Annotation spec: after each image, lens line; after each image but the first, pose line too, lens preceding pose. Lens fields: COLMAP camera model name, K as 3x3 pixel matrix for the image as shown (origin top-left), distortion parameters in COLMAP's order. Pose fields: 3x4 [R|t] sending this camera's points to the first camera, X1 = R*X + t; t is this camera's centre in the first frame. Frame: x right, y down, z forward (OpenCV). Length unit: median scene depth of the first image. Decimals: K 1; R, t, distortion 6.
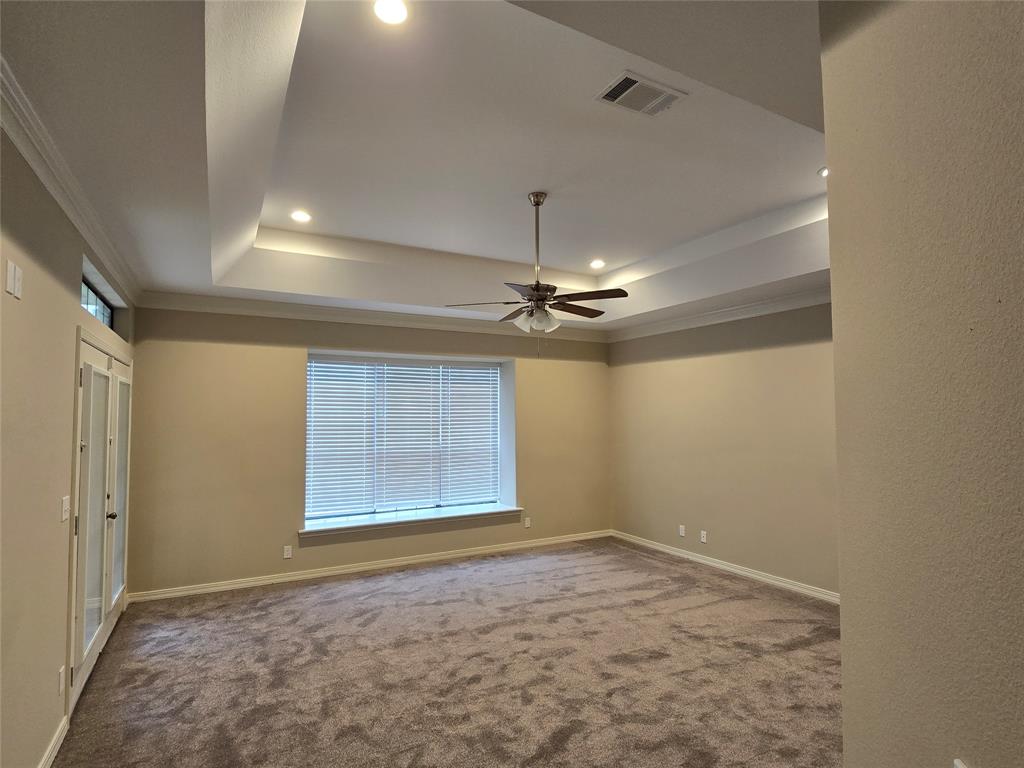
lens RADIAL K [[529.5, 0, 497.3], [0, 529.5, 384.1], [0, 0, 1]] dist [-0.011086, 0.002202]
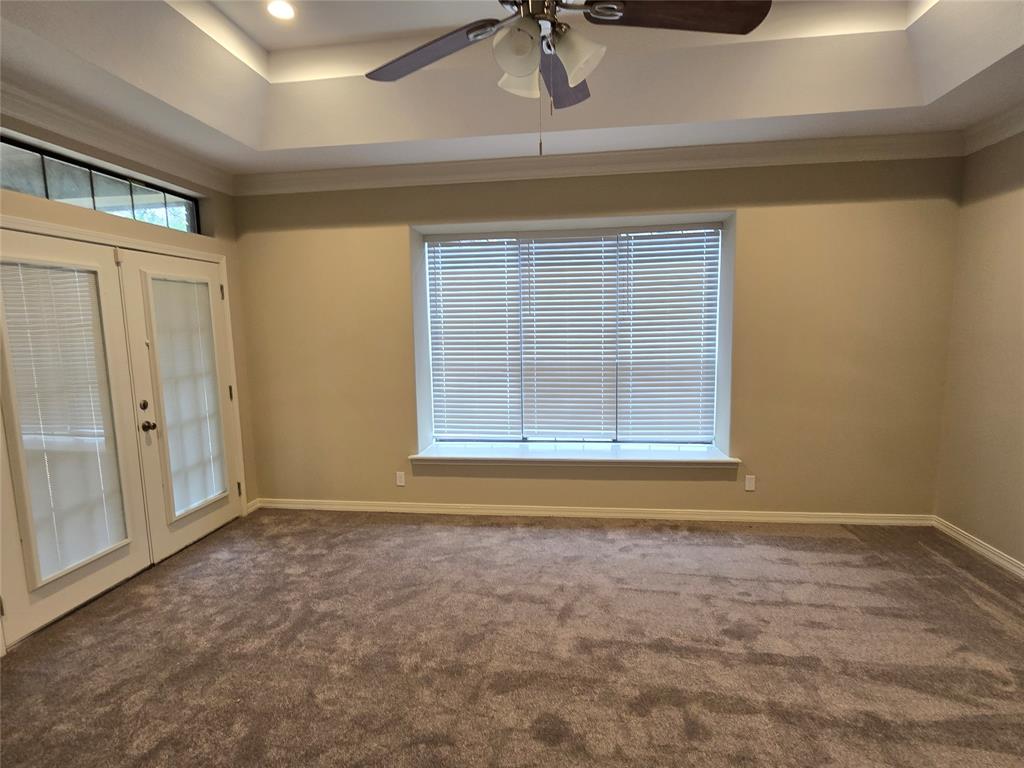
lens RADIAL K [[529.5, 0, 505.1], [0, 529.5, 393.2], [0, 0, 1]] dist [-0.011086, 0.002202]
pose [[0.814976, 0.063683, -0.575985, 0.209213], [0.051330, 0.982103, 0.181213, 0.039246], [0.577217, -0.177249, 0.797122, 0.439901]]
